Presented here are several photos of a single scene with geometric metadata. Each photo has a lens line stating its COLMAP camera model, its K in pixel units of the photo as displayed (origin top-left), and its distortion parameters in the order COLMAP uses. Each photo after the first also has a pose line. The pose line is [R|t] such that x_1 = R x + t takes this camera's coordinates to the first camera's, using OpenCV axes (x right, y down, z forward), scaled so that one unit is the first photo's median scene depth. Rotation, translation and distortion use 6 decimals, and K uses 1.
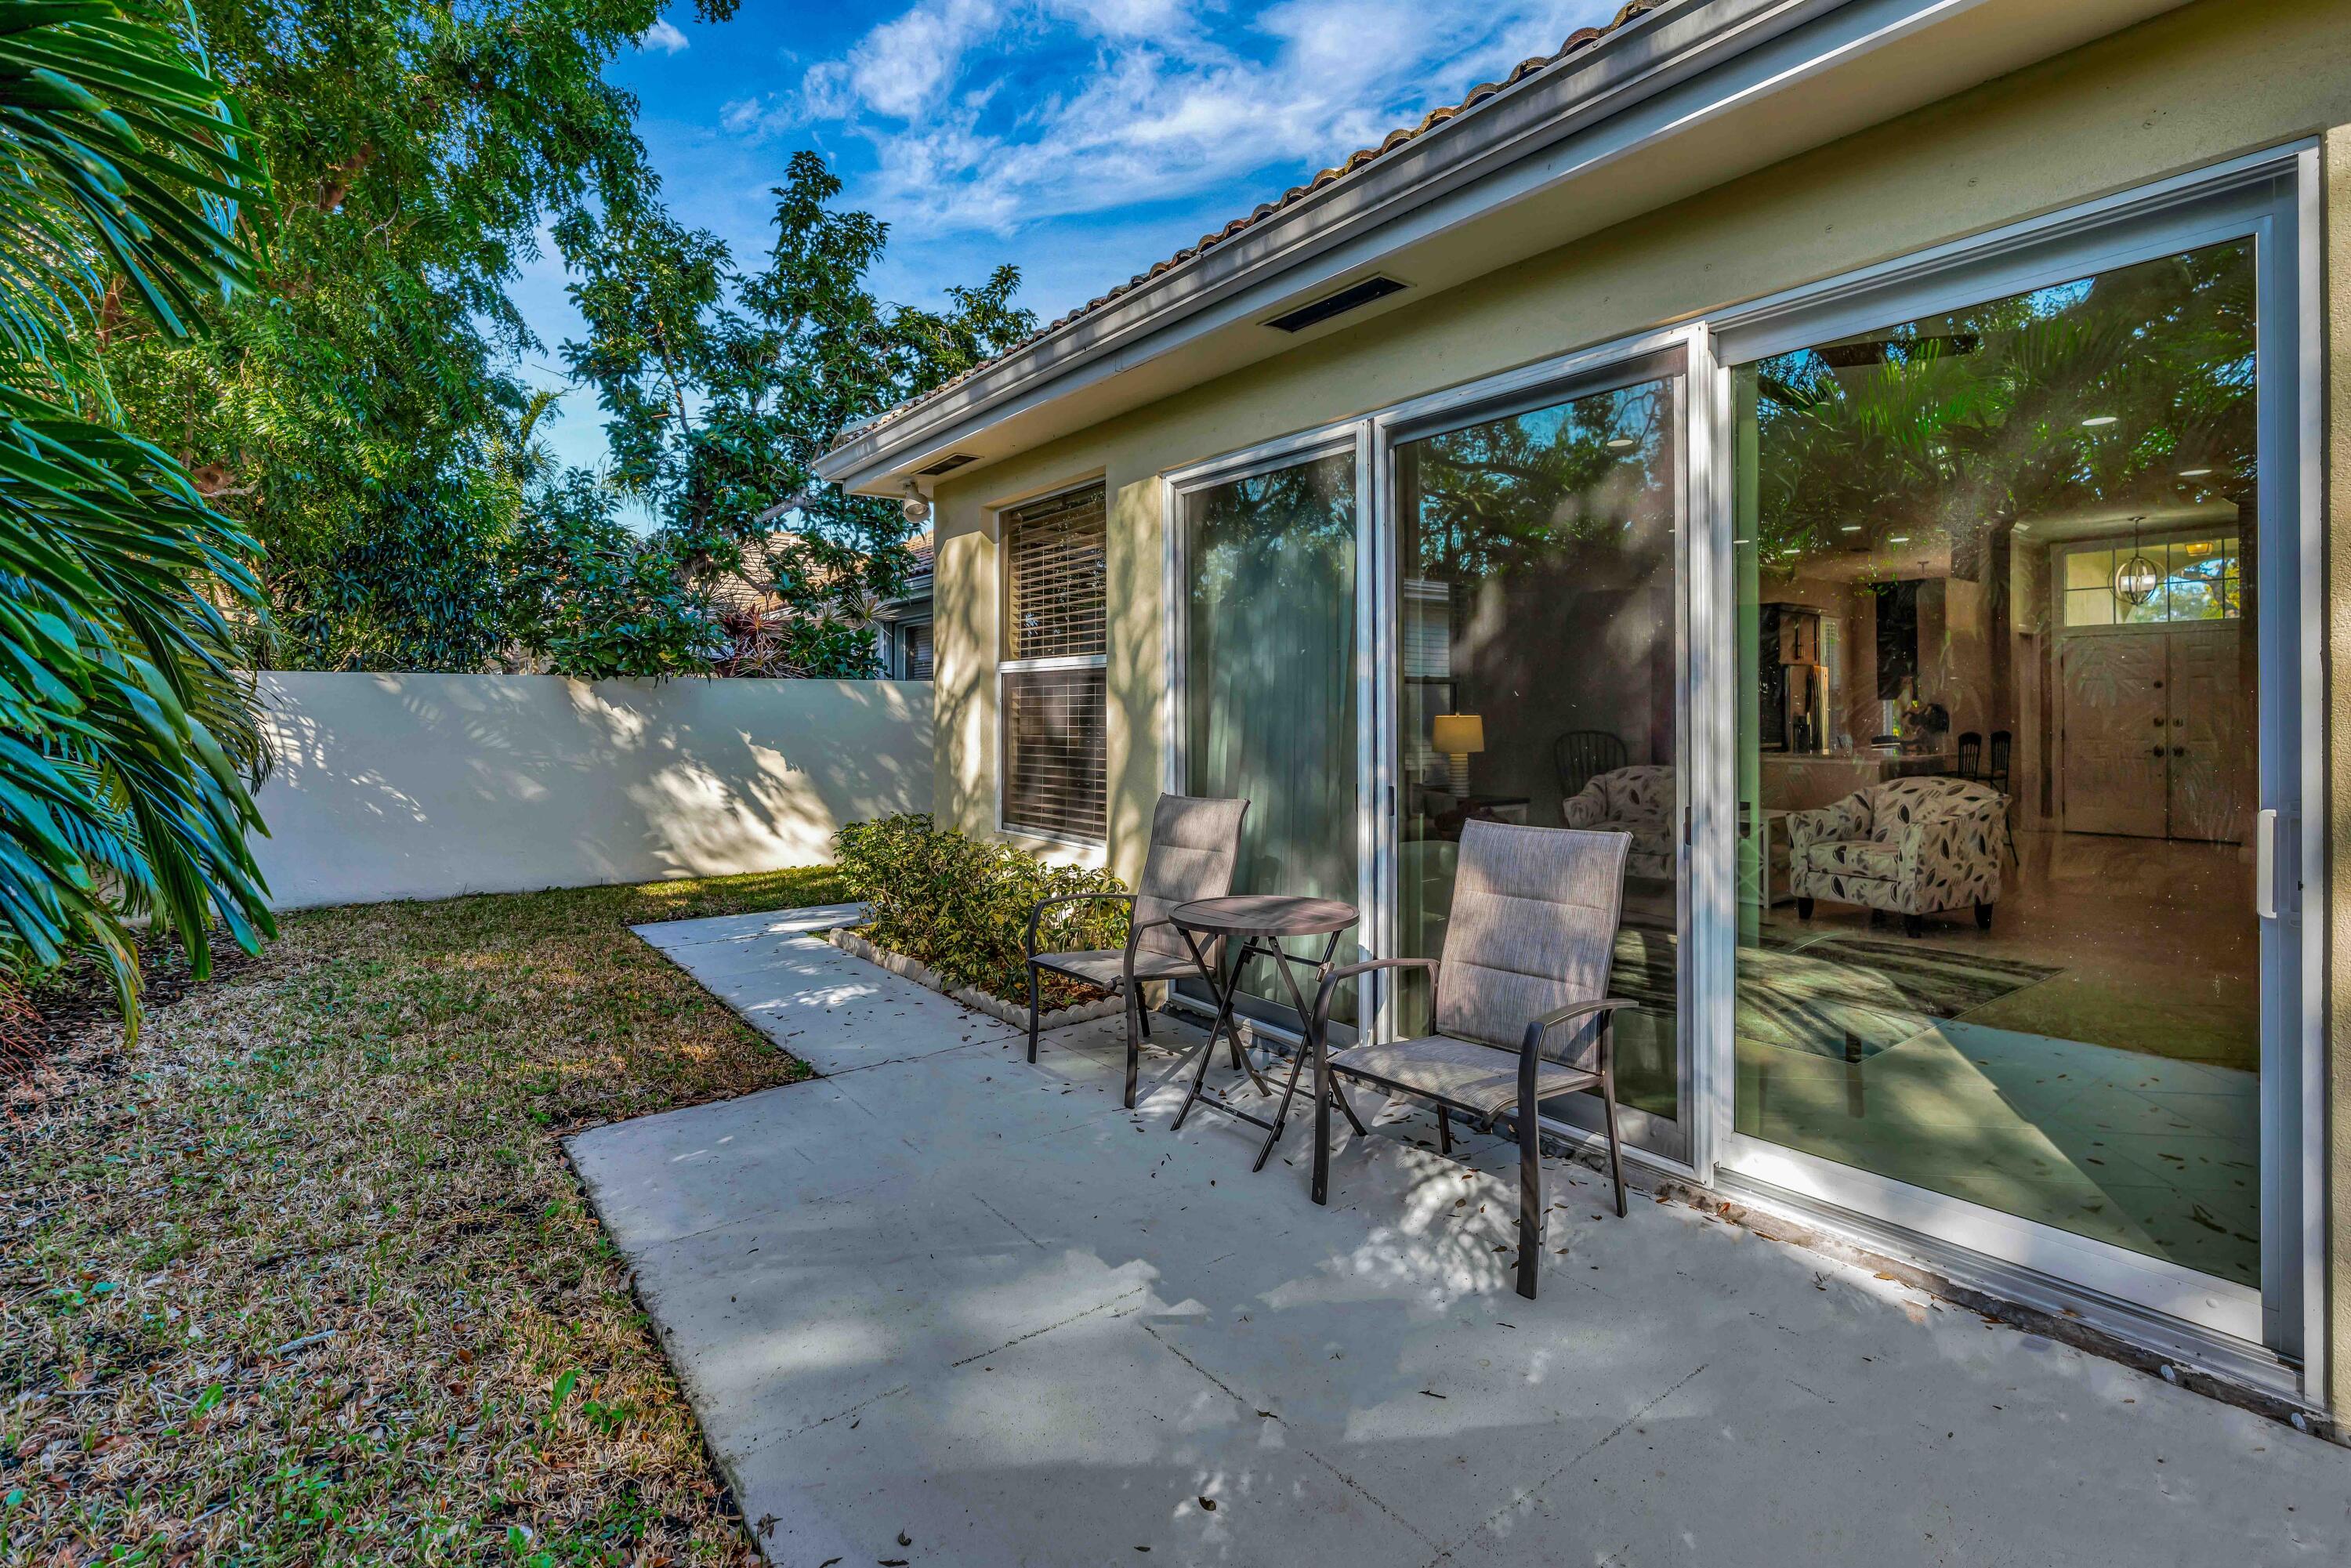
lens RADIAL K [[1102.5, 0, 1217.8], [0, 1102.5, 714.2], [0, 0, 1]] dist [0.049101, 0.000246]
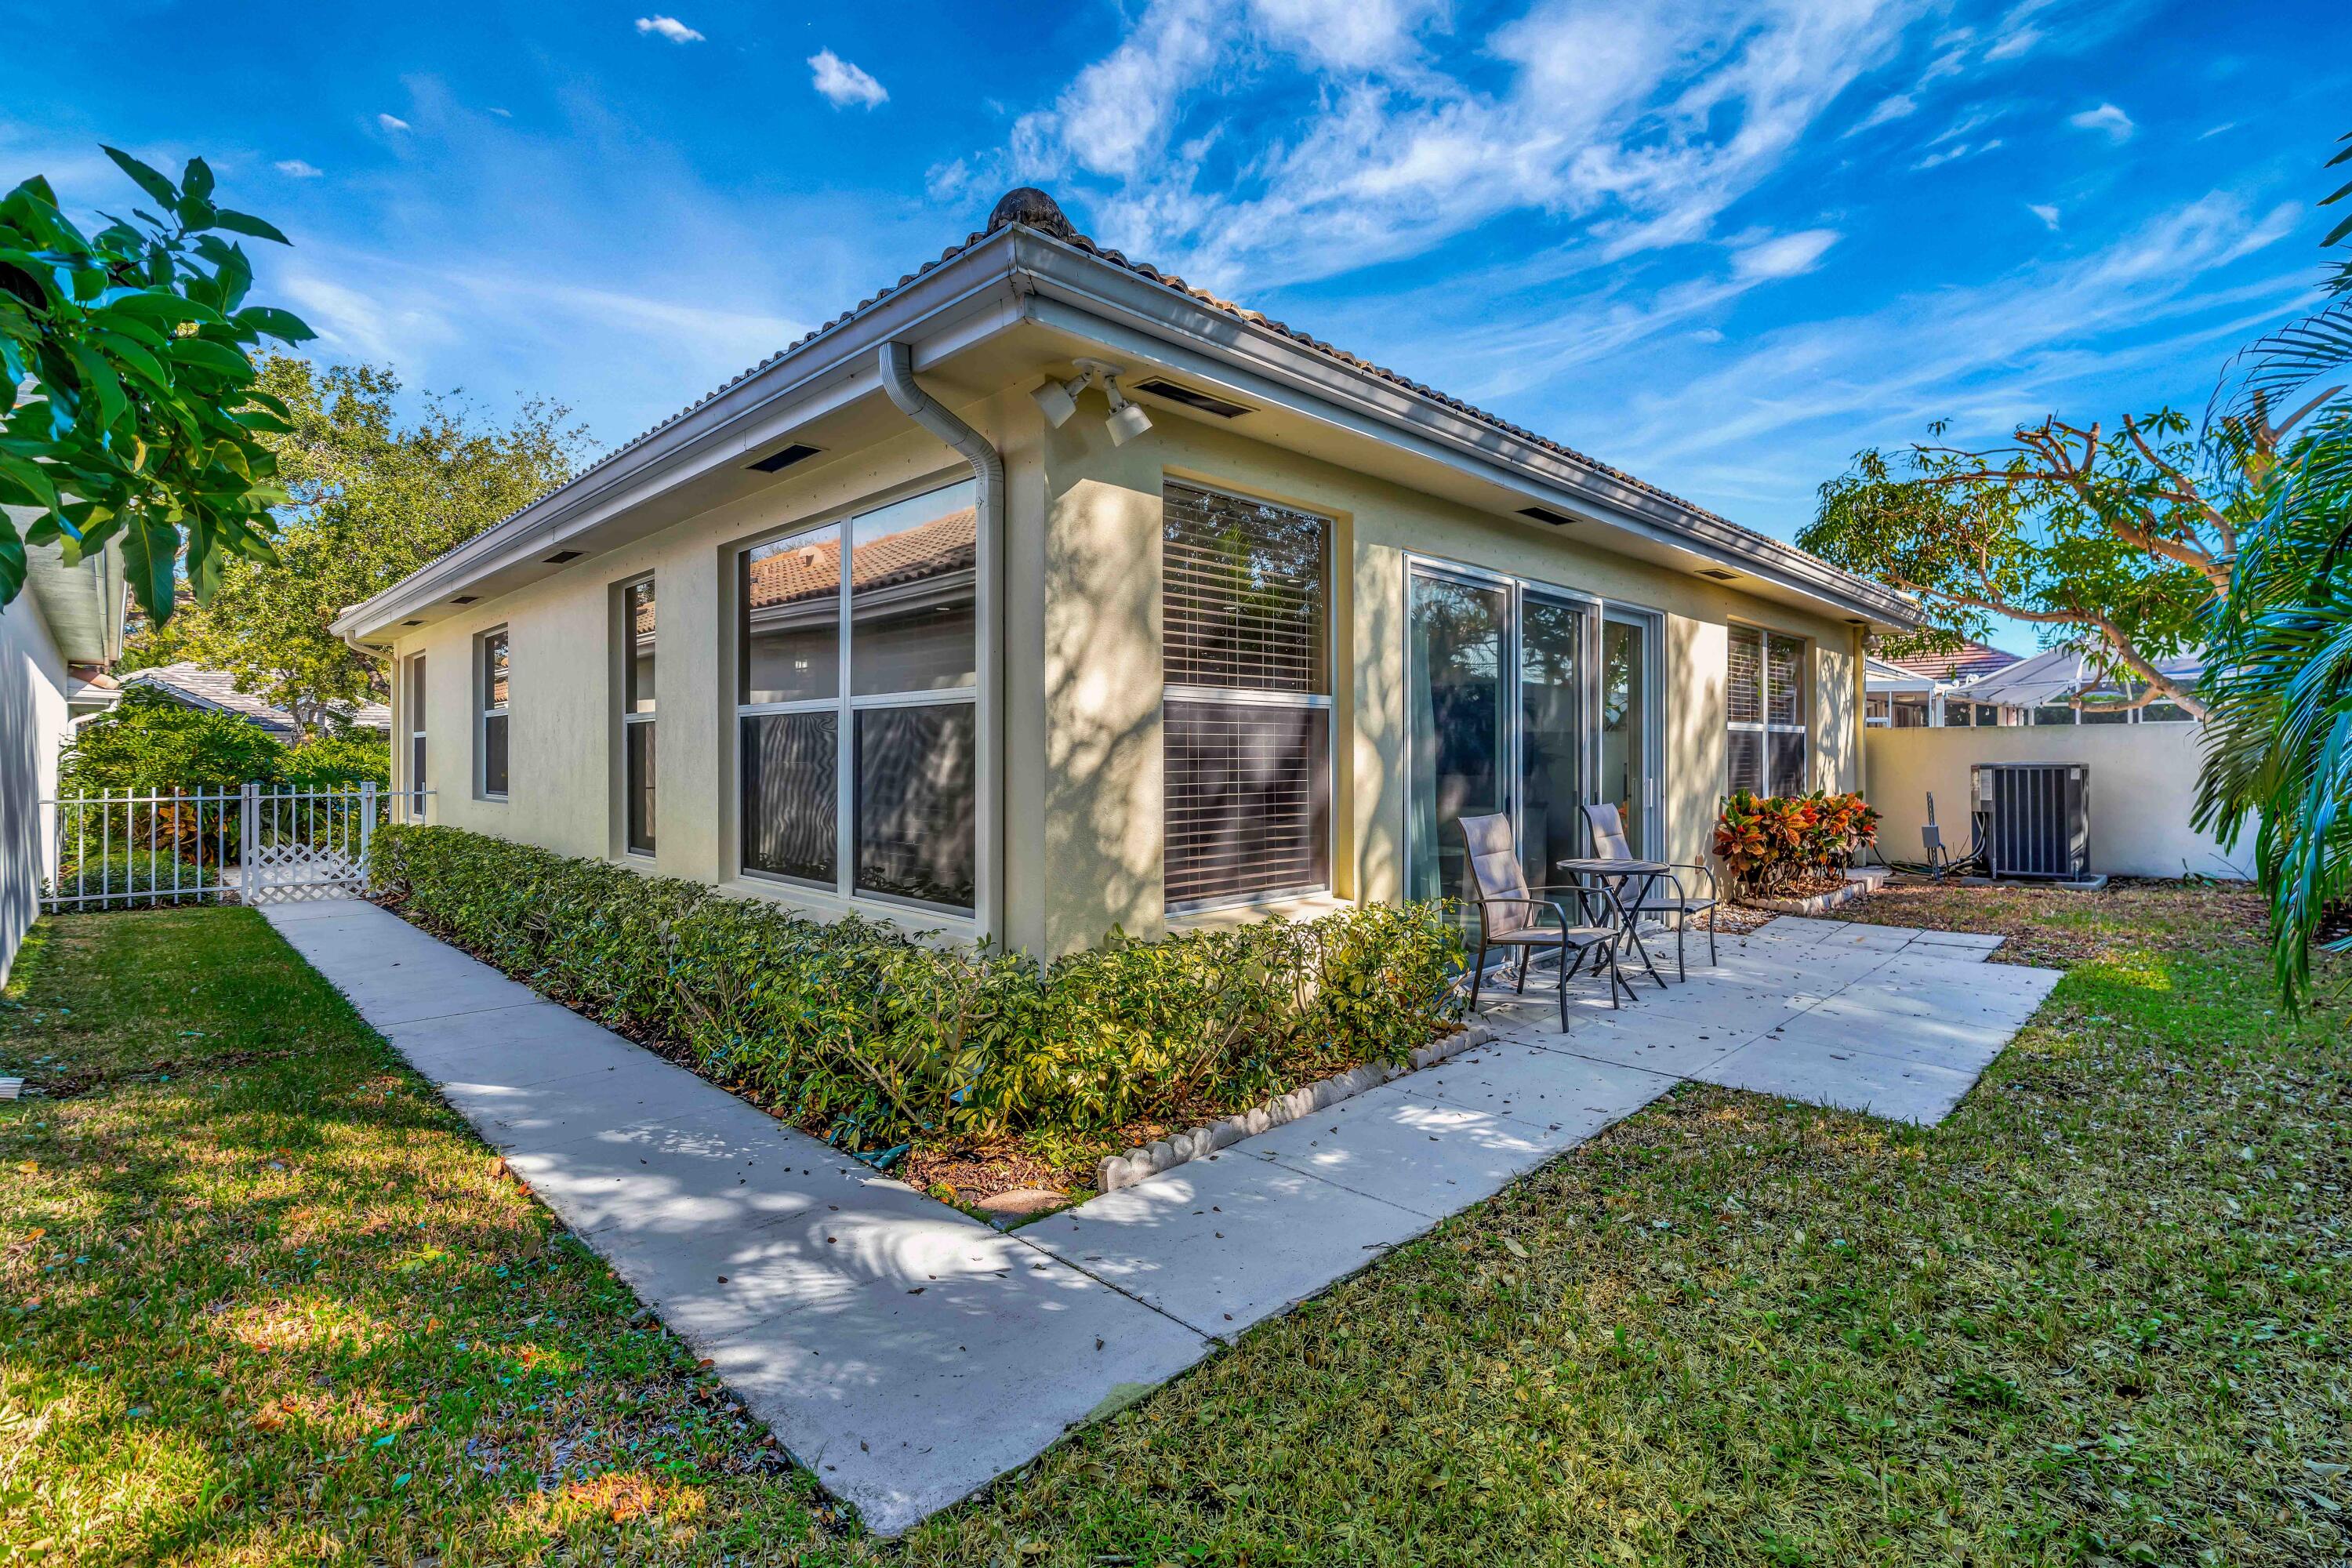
lens RADIAL K [[1056.9, 0, 1158.7], [0, 1056.9, 772.2], [0, 0, 1]] dist [-0.002849, 0.000079]
pose [[-0.093313, -0.012312, 0.995561, -0.585792], [0.007337, 0.999888, 0.013053, 0.000795], [-0.995610, 0.008523, -0.093212, 0.698870]]
